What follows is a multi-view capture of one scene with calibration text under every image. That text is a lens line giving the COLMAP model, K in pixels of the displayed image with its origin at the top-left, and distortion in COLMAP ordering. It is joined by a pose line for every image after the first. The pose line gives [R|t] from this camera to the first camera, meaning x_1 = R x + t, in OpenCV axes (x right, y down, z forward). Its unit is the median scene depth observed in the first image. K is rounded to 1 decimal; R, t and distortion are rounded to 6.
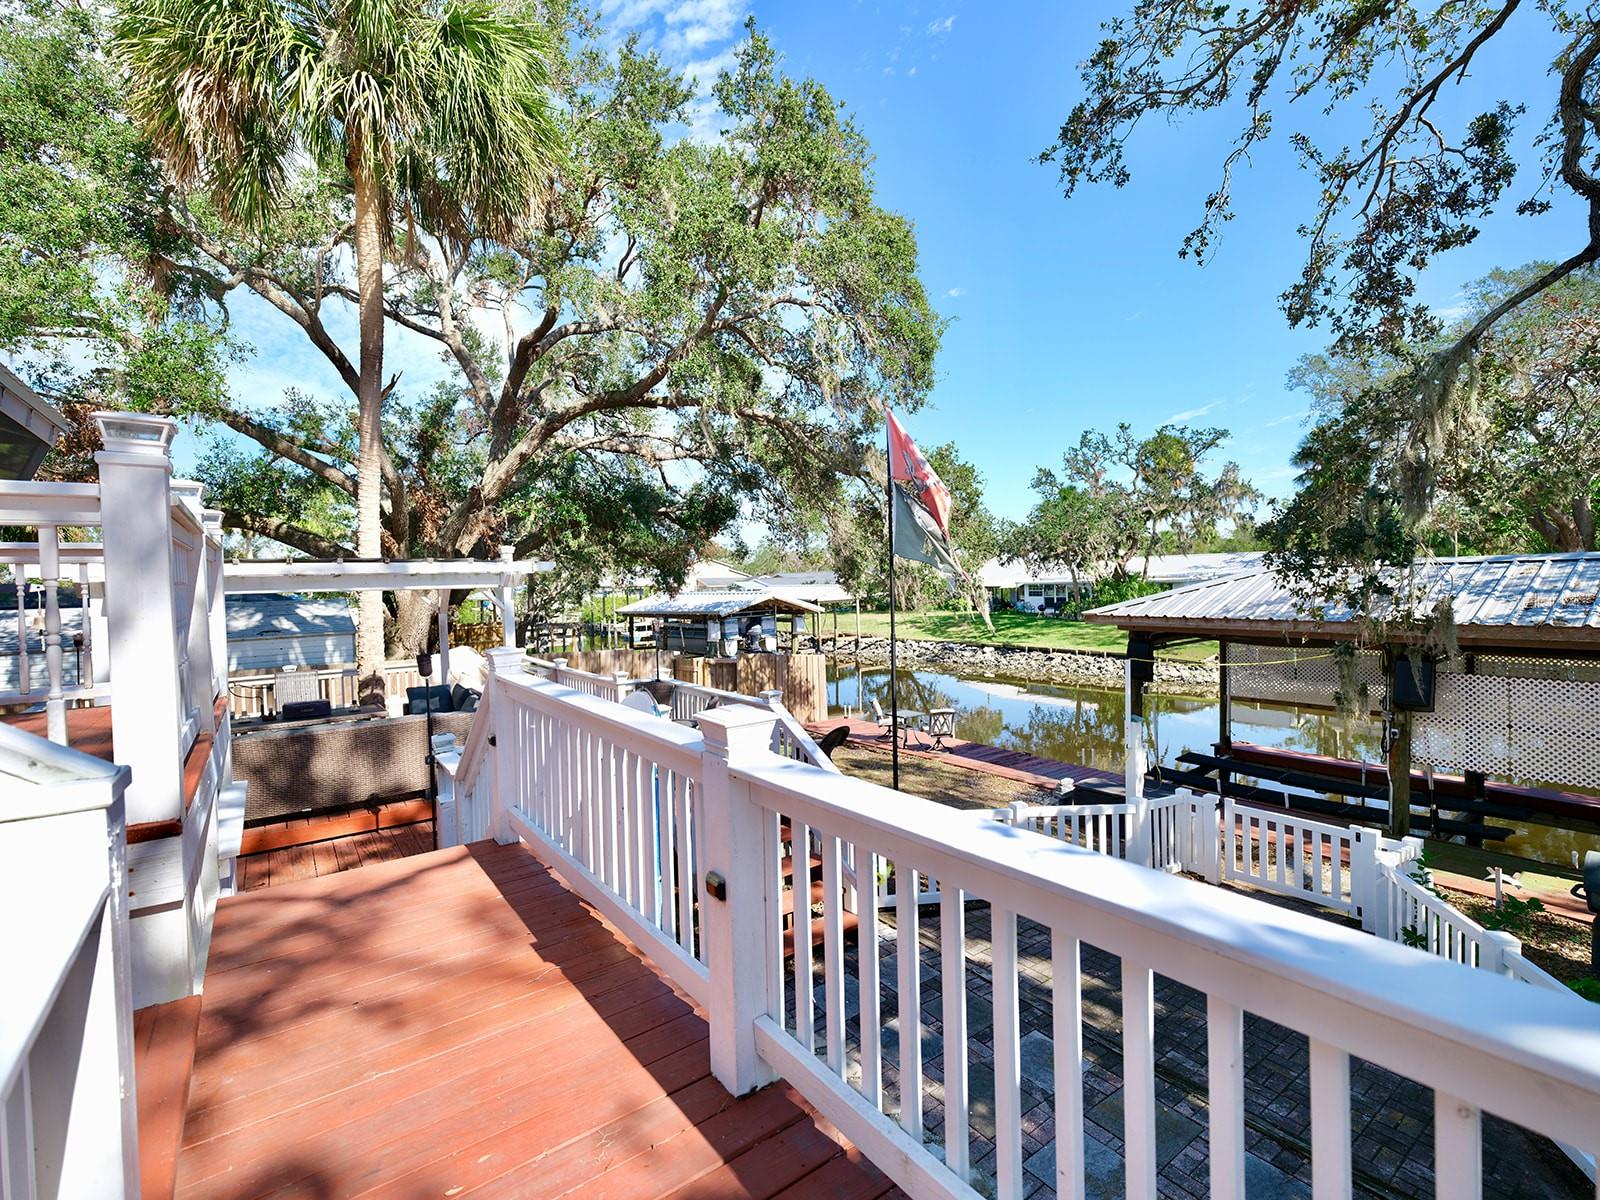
lens RADIAL K [[724.1, 0, 800.0], [0, 724.1, 600.0], [0, 0, 1]] dist [-0.003105, 0.000594]
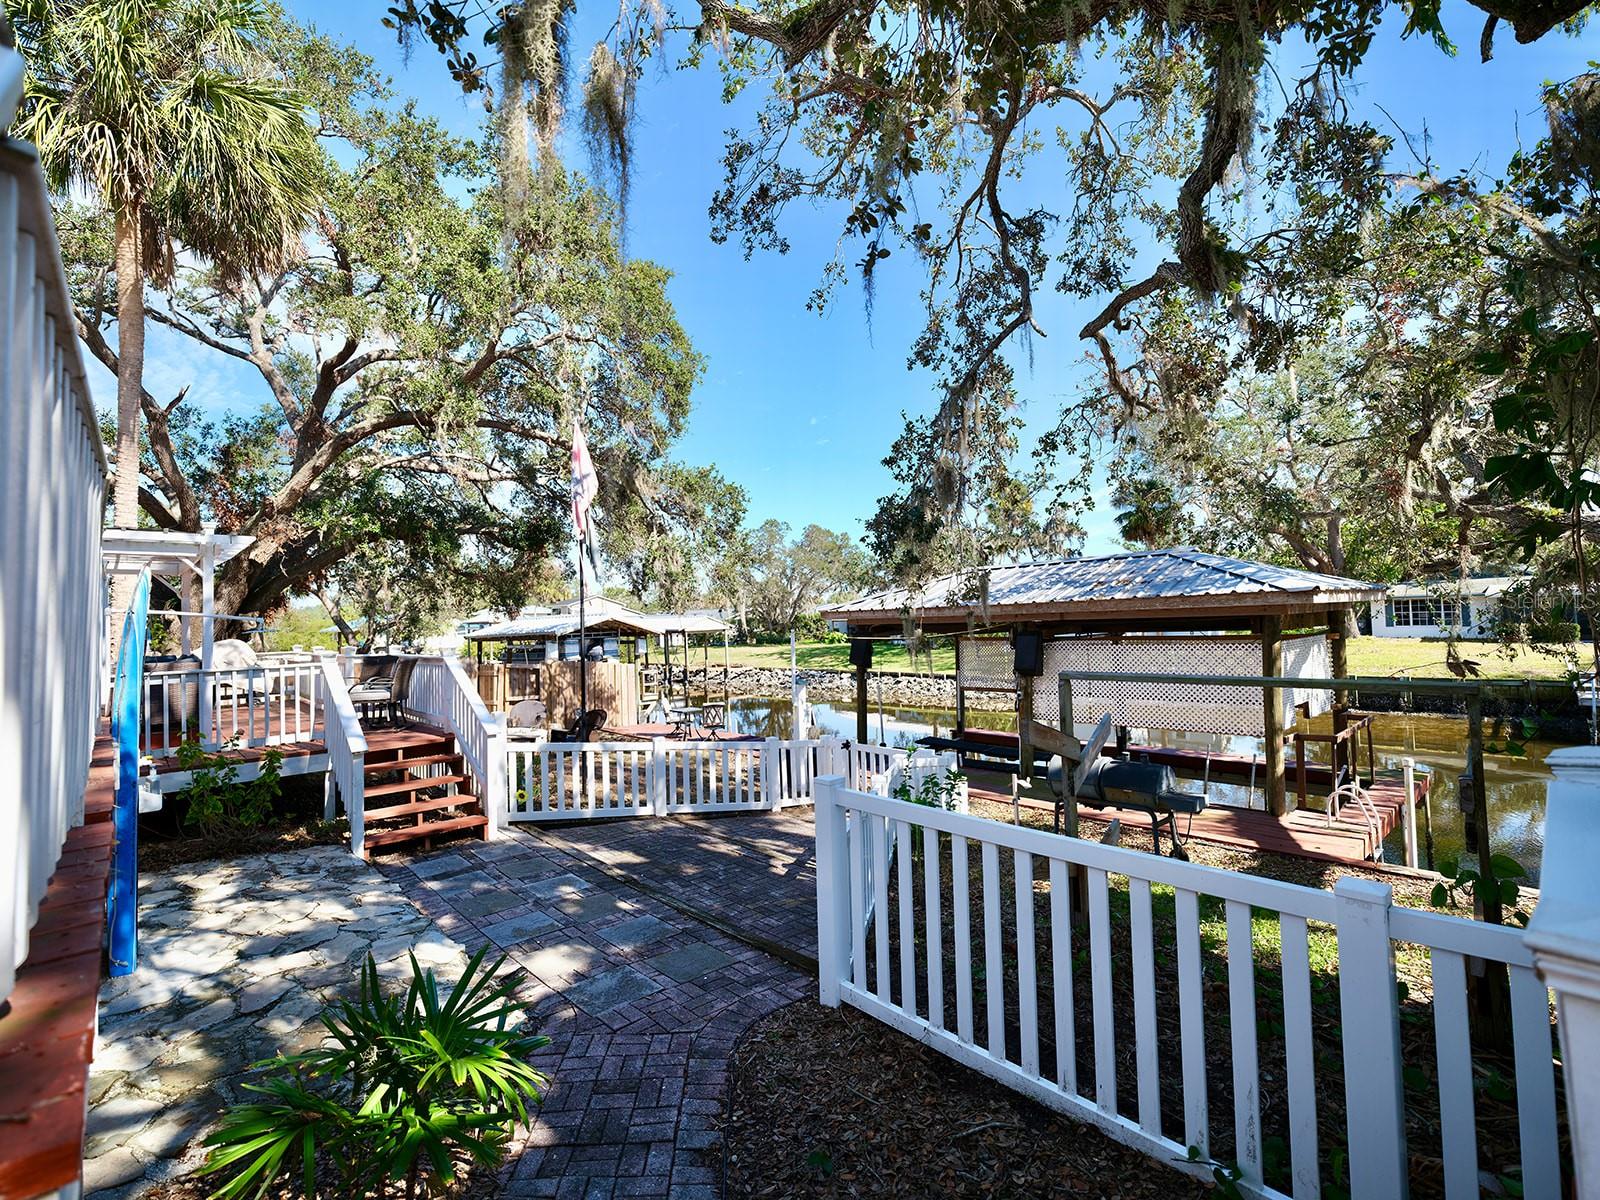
lens RADIAL K [[726.7, 0, 800.0], [0, 726.7, 600.0], [0, 0, 1]] dist [-0.002251, -0.000160]
pose [[0.992814, 0.000907, 0.119666, 0.102659], [0.006287, 0.998195, -0.059731, 0.032363], [-0.119504, 0.060054, 0.991016, -0.068357]]
